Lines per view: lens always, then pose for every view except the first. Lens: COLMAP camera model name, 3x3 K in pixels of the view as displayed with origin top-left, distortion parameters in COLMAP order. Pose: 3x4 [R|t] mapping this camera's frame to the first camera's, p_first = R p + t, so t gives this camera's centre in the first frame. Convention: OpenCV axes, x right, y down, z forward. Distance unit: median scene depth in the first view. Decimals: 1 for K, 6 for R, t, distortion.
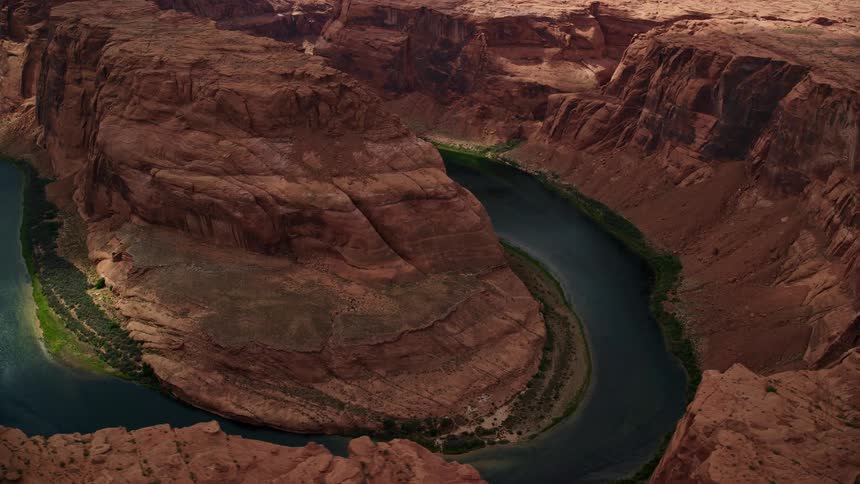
lens RADIAL K [[778.3, 0, 428.8], [0, 778.3, 240.8], [0, 0, 1]] dist [-0.166044, 0.082701]
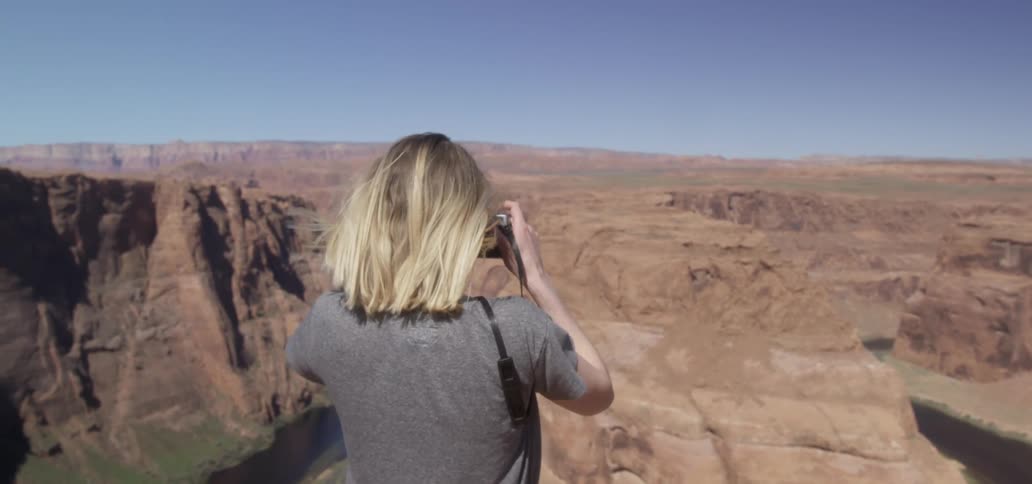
lens RADIAL K [[876.4, 0, 513.2], [0, 876.4, 244.9], [0, 0, 1]] dist [-0.046872, 0.023431]
pose [[0.733668, 0.026691, -0.678983, 0.196723], [-0.288636, 0.916843, -0.275841, 0.038915], [0.615159, 0.398355, 0.680363, 0.319836]]
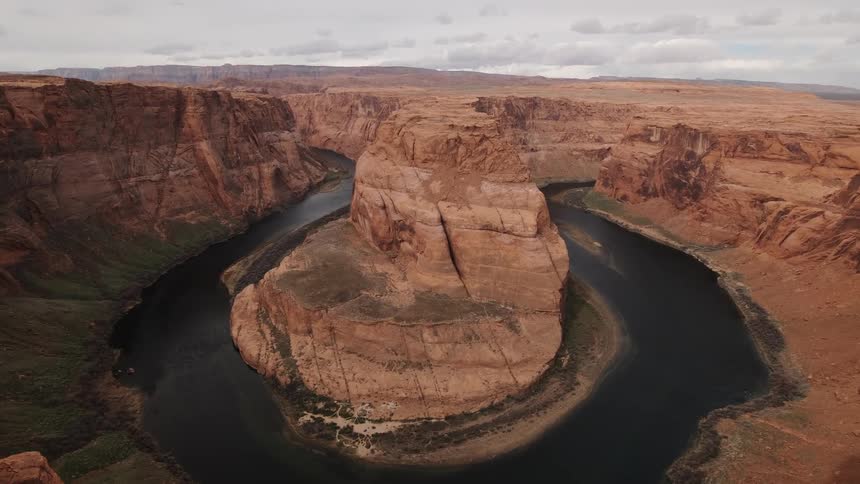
lens RADIAL K [[488.7, 0, 428.2], [0, 488.7, 237.1], [0, 0, 1]] dist [-0.003186, -0.013580]
pose [[0.733164, 0.179092, -0.656046, 0.302321], [-0.296222, 0.952474, -0.071029, 0.025523], [0.612146, 0.246412, 0.751371, 0.354503]]
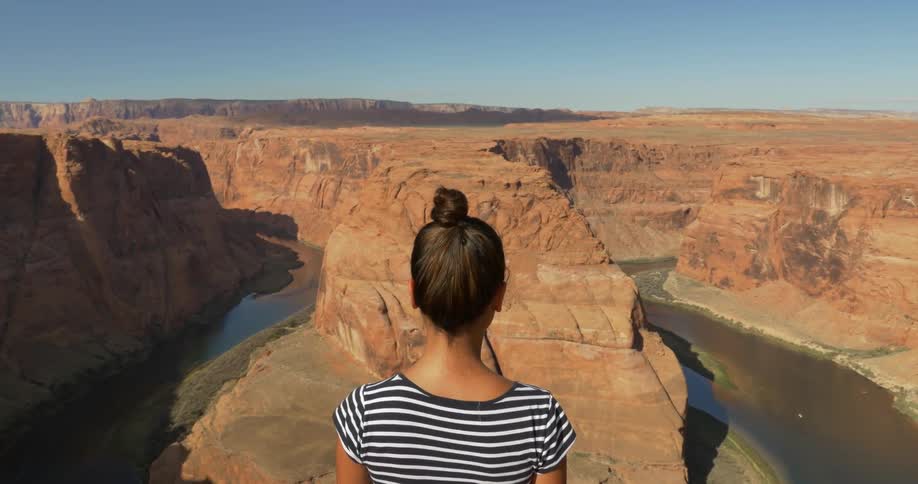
lens RADIAL K [[751.9, 0, 453.9], [0, 751.9, 240.8], [0, 0, 1]] dist [-0.021718, 0.014668]
pose [[0.783046, 0.058326, -0.619223, 0.262164], [-0.252188, 0.939854, -0.230380, 0.036178], [0.568543, 0.336559, 0.750658, 0.331997]]
